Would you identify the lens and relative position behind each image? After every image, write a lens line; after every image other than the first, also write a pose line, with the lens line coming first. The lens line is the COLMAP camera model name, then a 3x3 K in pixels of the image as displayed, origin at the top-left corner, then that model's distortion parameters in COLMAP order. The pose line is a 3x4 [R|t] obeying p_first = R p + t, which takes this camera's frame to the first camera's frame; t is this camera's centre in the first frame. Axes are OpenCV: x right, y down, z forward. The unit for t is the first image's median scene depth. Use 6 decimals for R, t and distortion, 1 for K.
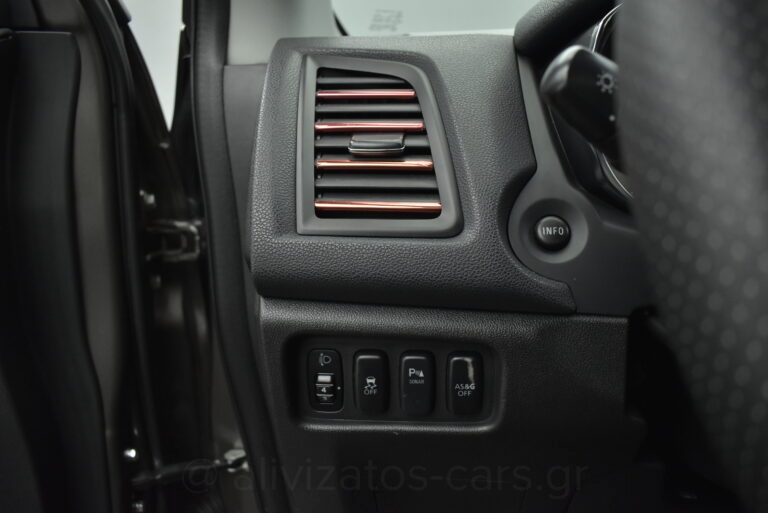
lens RADIAL K [[594.1, 0, 384.0], [0, 594.1, 256.5], [0, 0, 1]] dist [-0.111119, -0.001095]
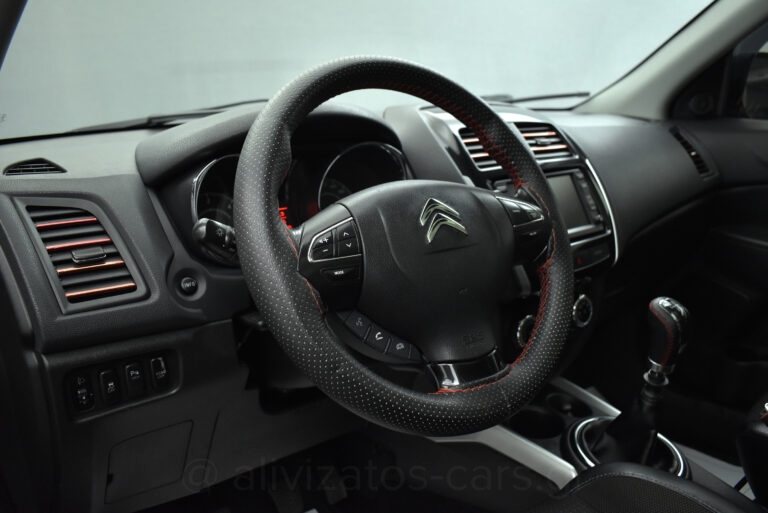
lens RADIAL K [[639.0, 0, 384.0], [0, 639.0, 256.5], [0, 0, 1]] dist [-0.097461, -0.001883]
pose [[0.716553, -0.167259, 0.677182, -0.663721], [0.155327, 0.984710, 0.078859, -0.199154], [-0.680018, 0.048678, 0.731578, -1.003267]]
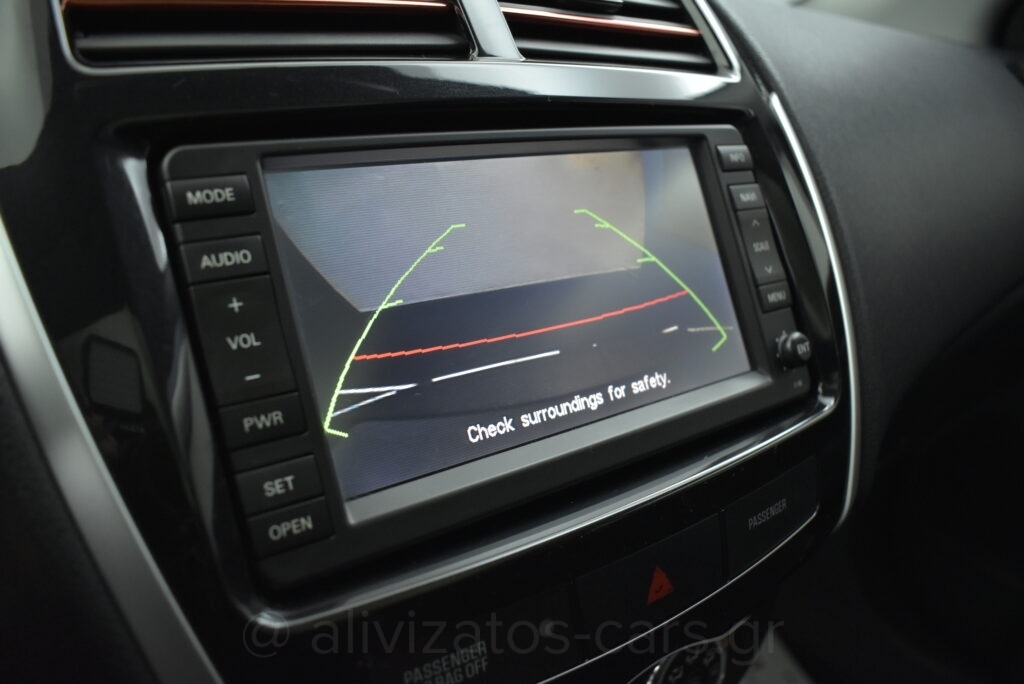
lens RADIAL K [[782.9, 0, 508.7], [0, 782.9, 348.9], [0, 0, 1]] dist [-0.110101, 0.001830]
pose [[0.752360, -0.195998, 0.628919, 1.442031], [0.086207, 0.975796, 0.200973, -0.174974], [-0.653087, -0.096987, 0.751046, 0.098510]]
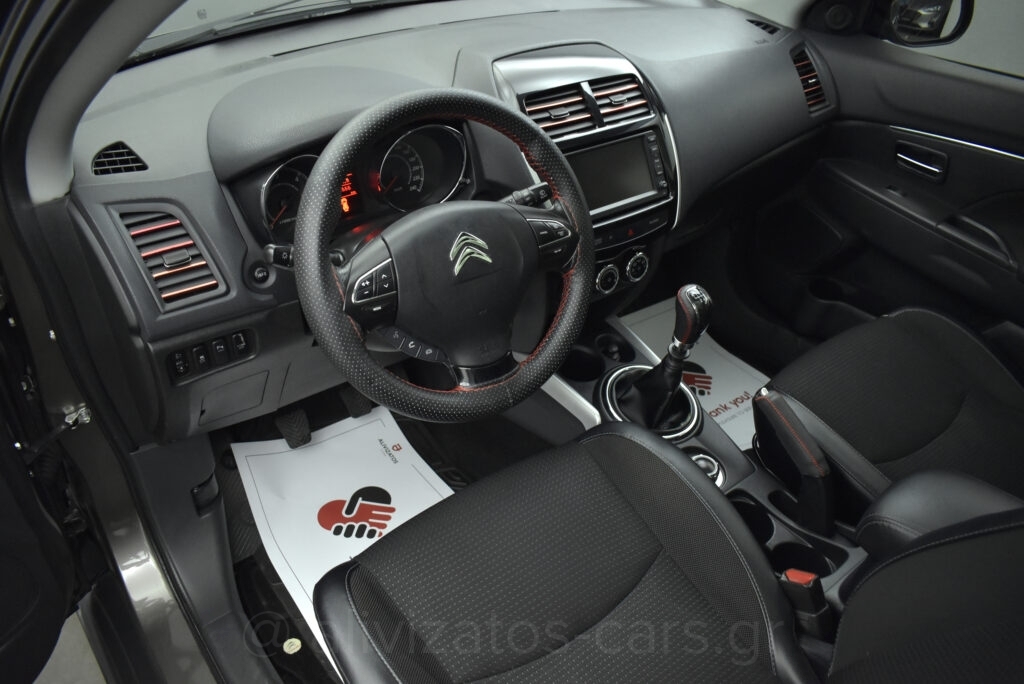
lens RADIAL K [[792.2, 0, 512.0], [0, 792.2, 342.0], [0, 0, 1]] dist [-0.111119, -0.001095]
pose [[0.735766, -0.360327, 0.573422, -0.851845], [0.082250, 0.887986, 0.452455, -1.112901], [-0.672223, -0.285737, 0.682987, -1.851952]]
